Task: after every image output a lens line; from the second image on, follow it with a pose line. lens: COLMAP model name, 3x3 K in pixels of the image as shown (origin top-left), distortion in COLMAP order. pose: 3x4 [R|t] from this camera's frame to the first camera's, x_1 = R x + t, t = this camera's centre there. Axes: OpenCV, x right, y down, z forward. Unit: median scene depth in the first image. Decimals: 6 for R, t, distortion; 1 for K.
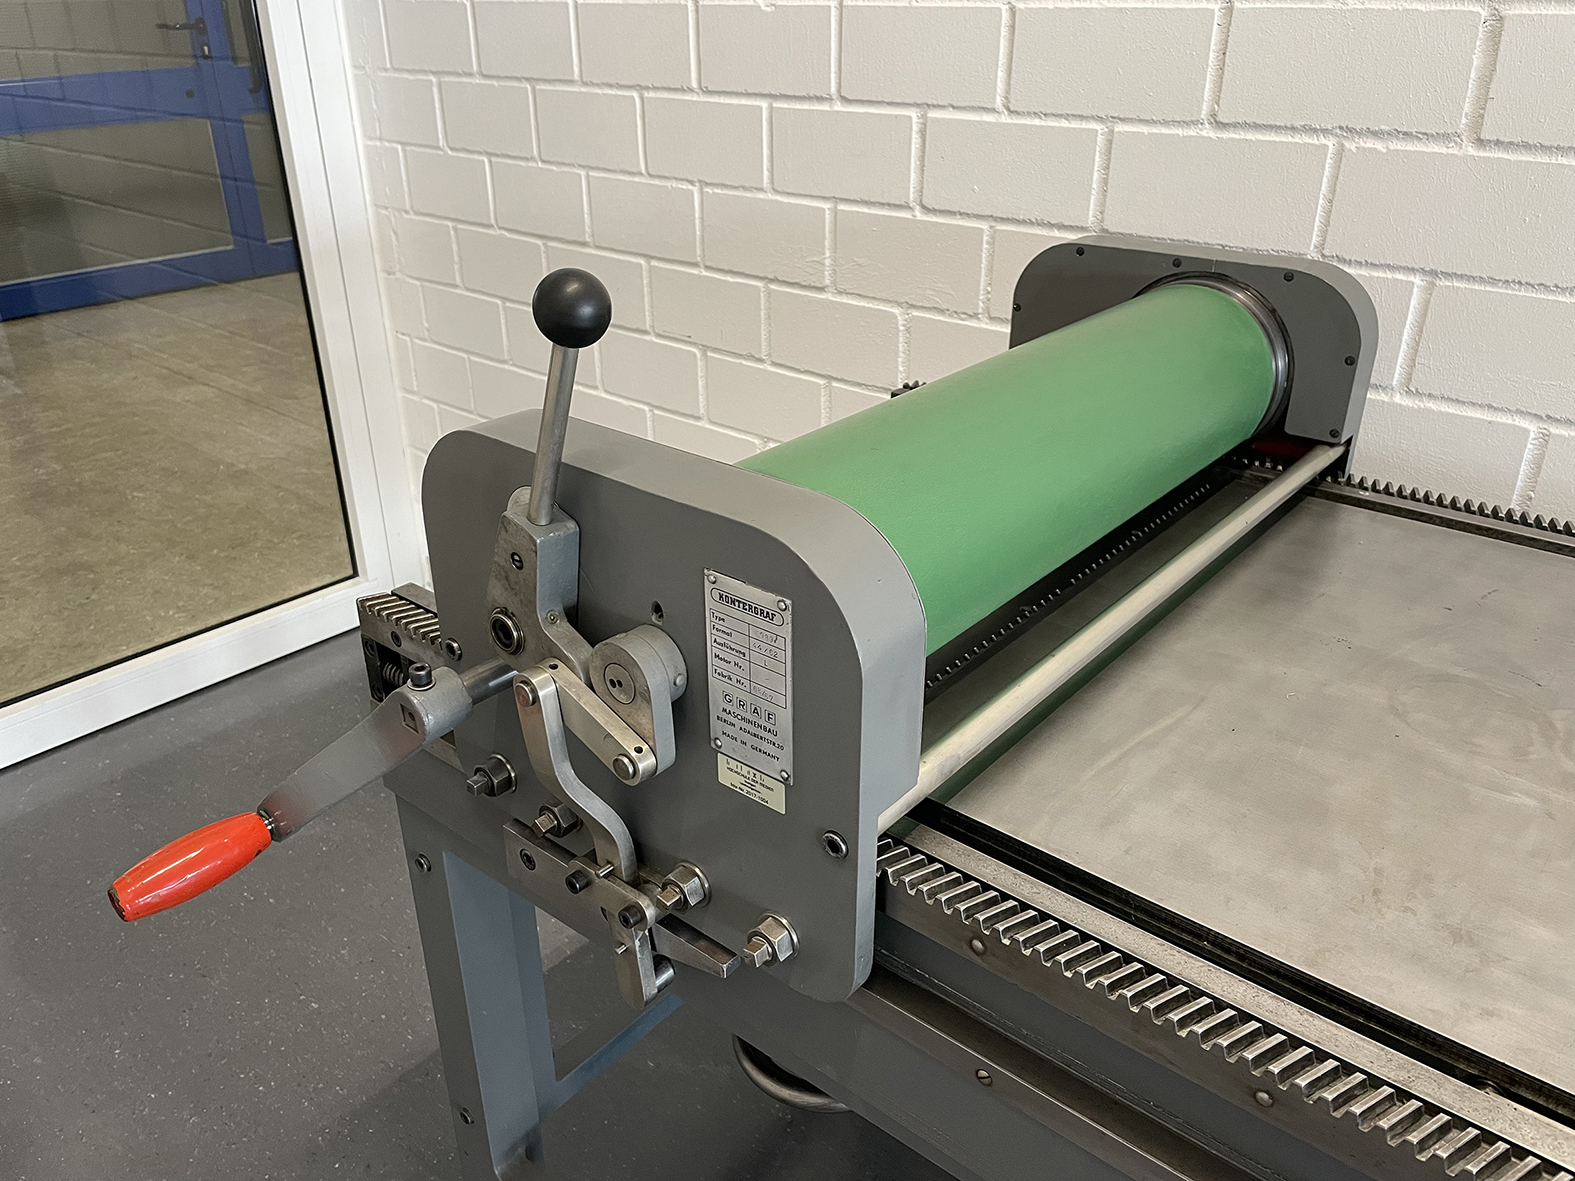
lens RADIAL K [[1204.6, 0, 789.1], [0, 1204.6, 583.6], [0, 0, 1]] dist [0.086415, -0.118937]
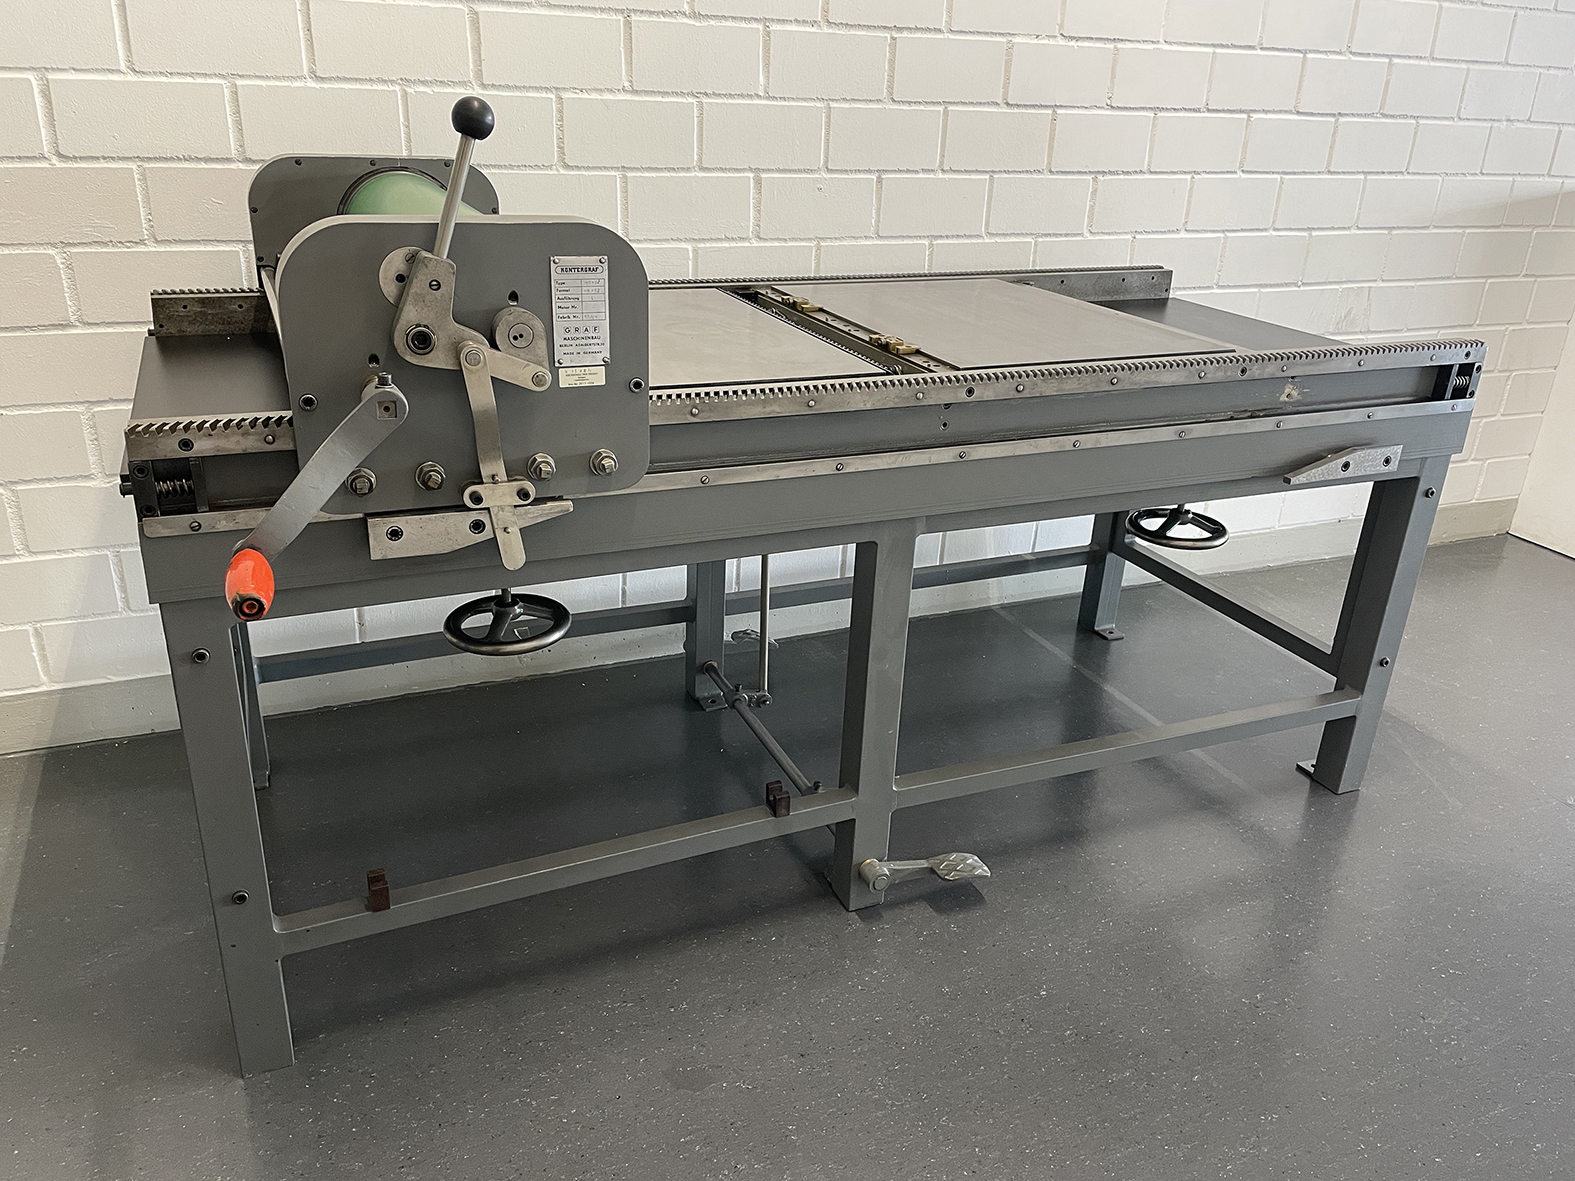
lens RADIAL K [[1204.6, 0, 794.8], [0, 1204.6, 584.6], [0, 0, 1]] dist [0.086415, -0.118937]
pose [[0.439455, -0.329839, 0.835515, -0.817536], [0.355940, 0.917945, 0.175167, 0.128784], [-0.824734, 0.220415, 0.520799, -0.105838]]
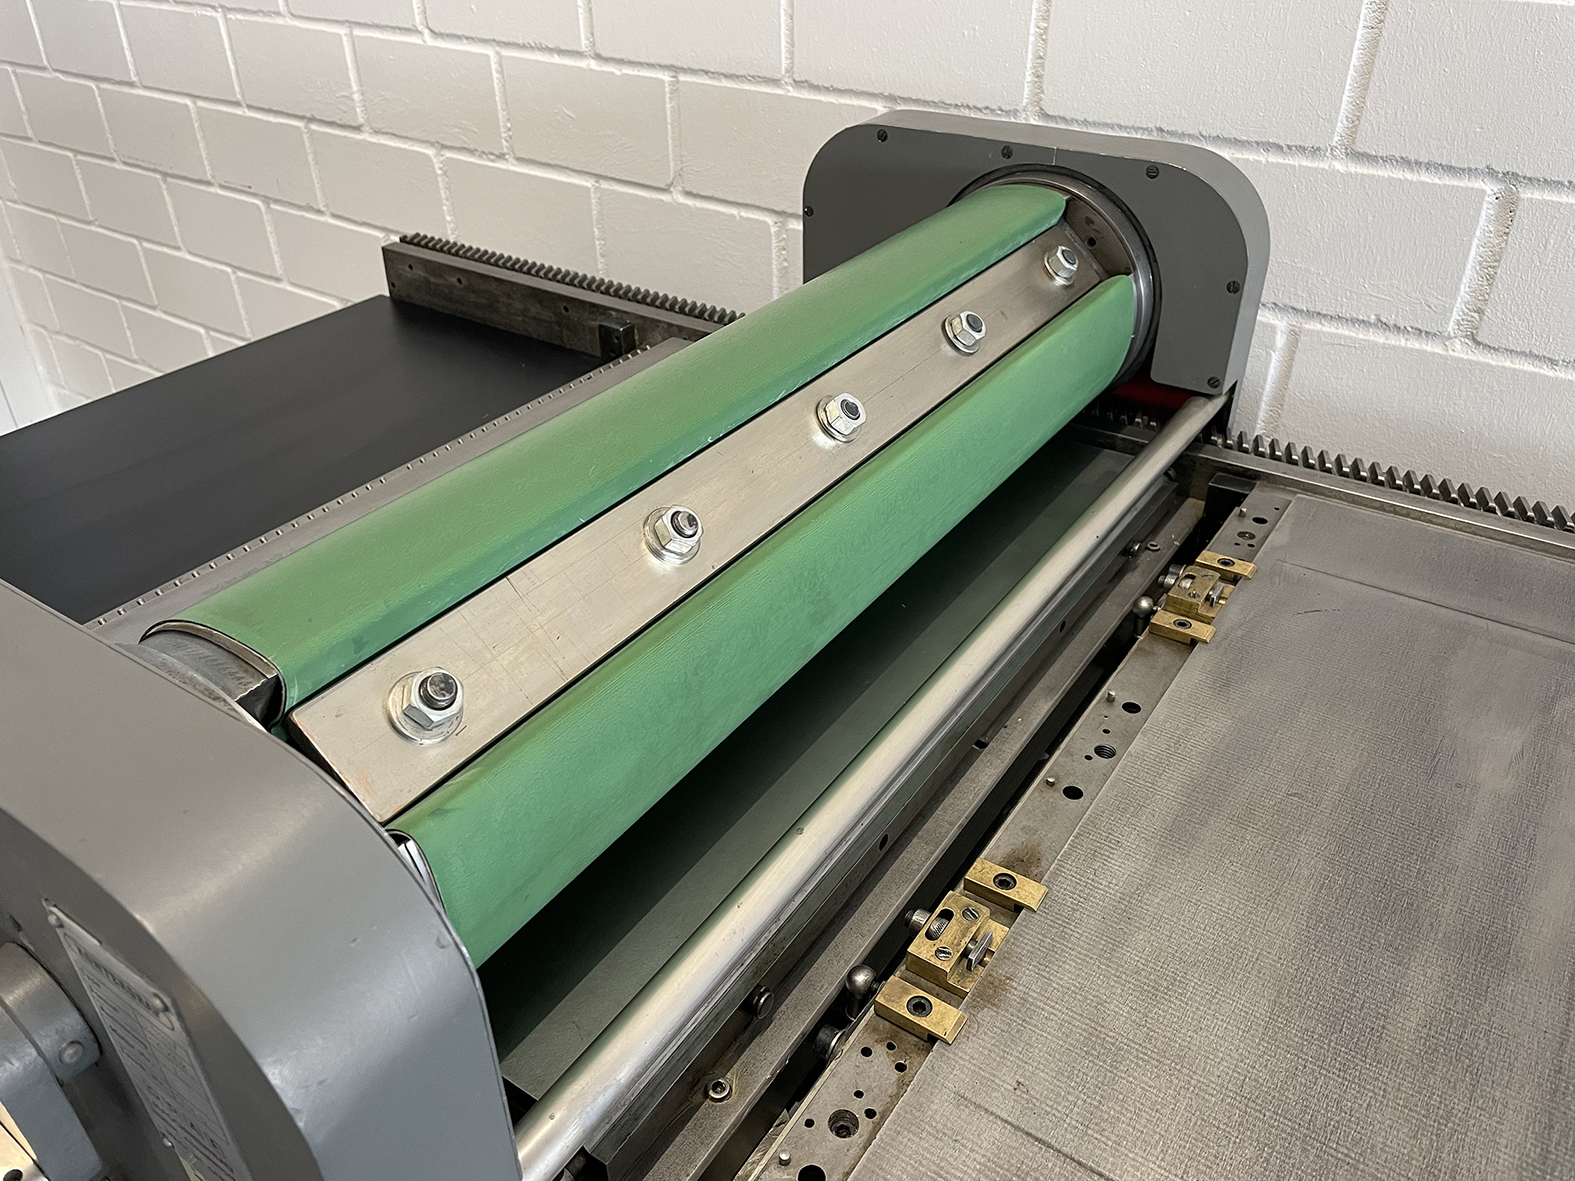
lens RADIAL K [[1204.6, 0, 788.6], [0, 1204.6, 580.2], [0, 0, 1]] dist [0.086415, -0.118937]
pose [[0.995193, -0.058859, 0.078277, 0.329465], [0.049088, 0.991392, 0.121375, -0.010323], [-0.084747, -0.116949, 0.989515, 0.059670]]
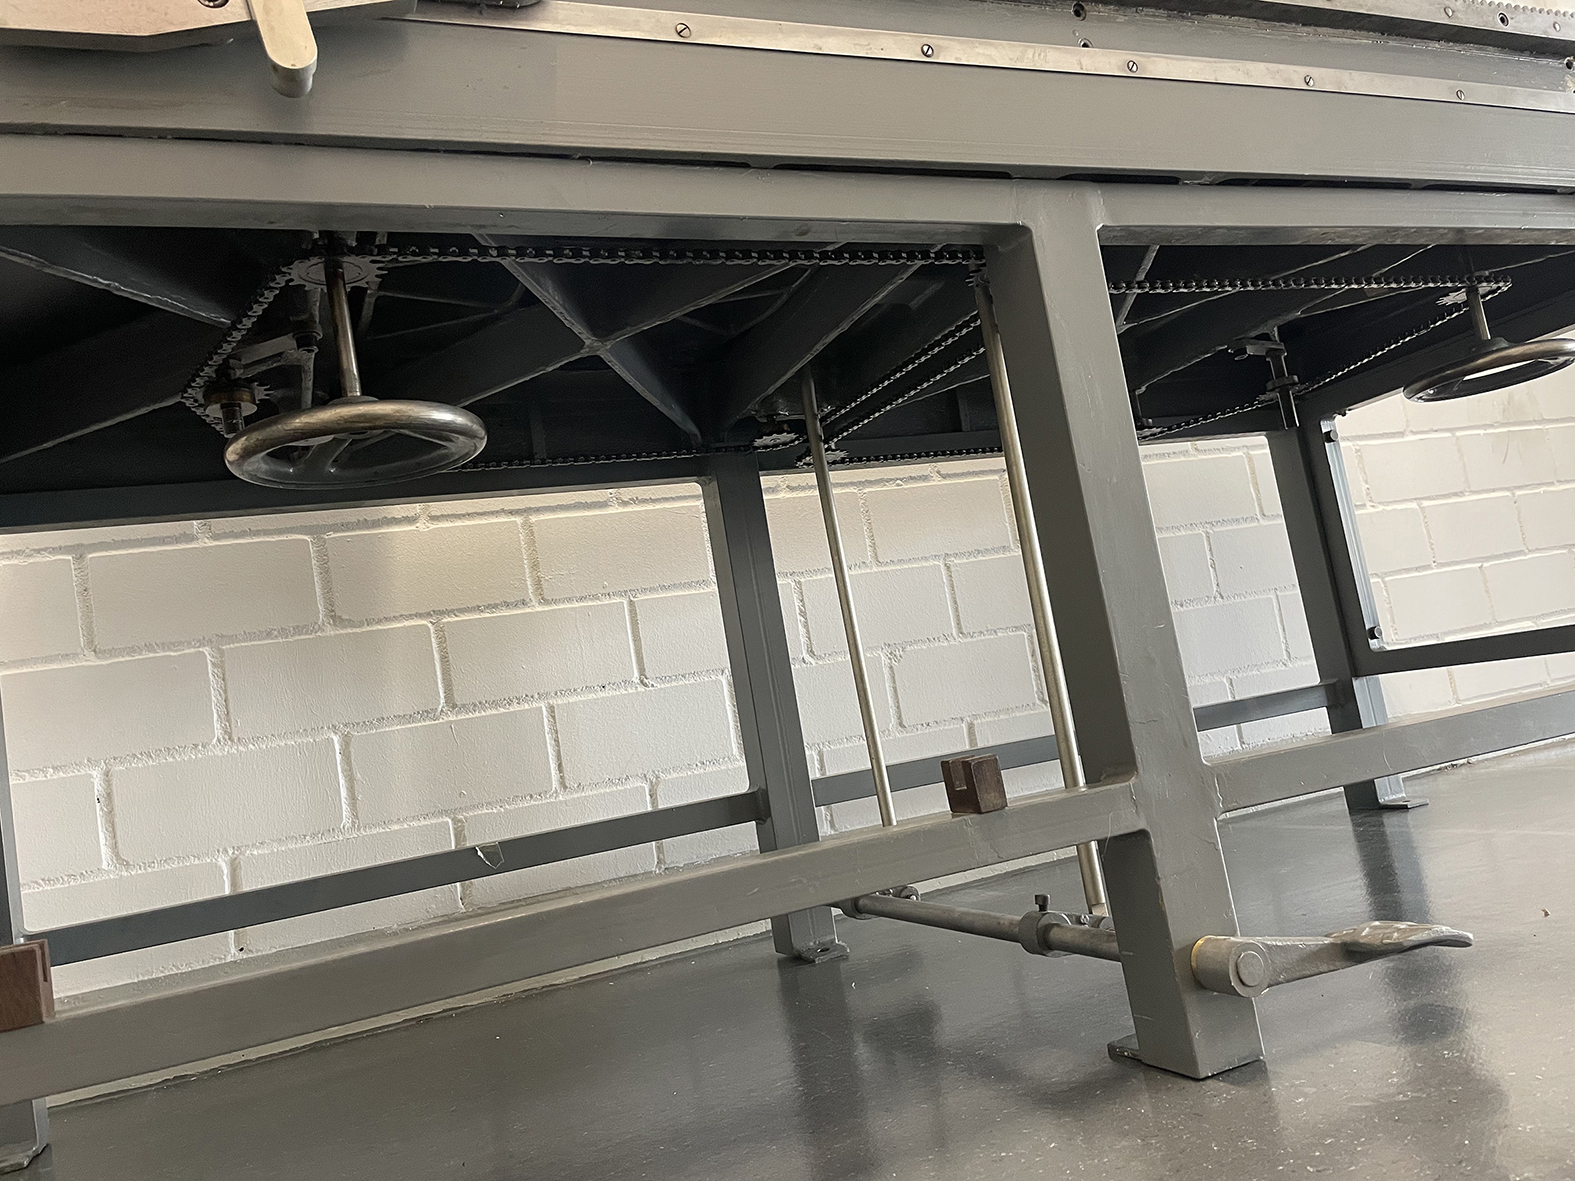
lens RADIAL K [[1204.6, 0, 793.6], [0, 1204.6, 591.7], [0, 0, 1]] dist [0.086415, -0.118937]
pose [[0.447705, 0.022957, 0.893887, -0.410153], [0.537144, 0.792299, -0.289377, 0.609606], [-0.714869, 0.609701, 0.342385, 0.427246]]
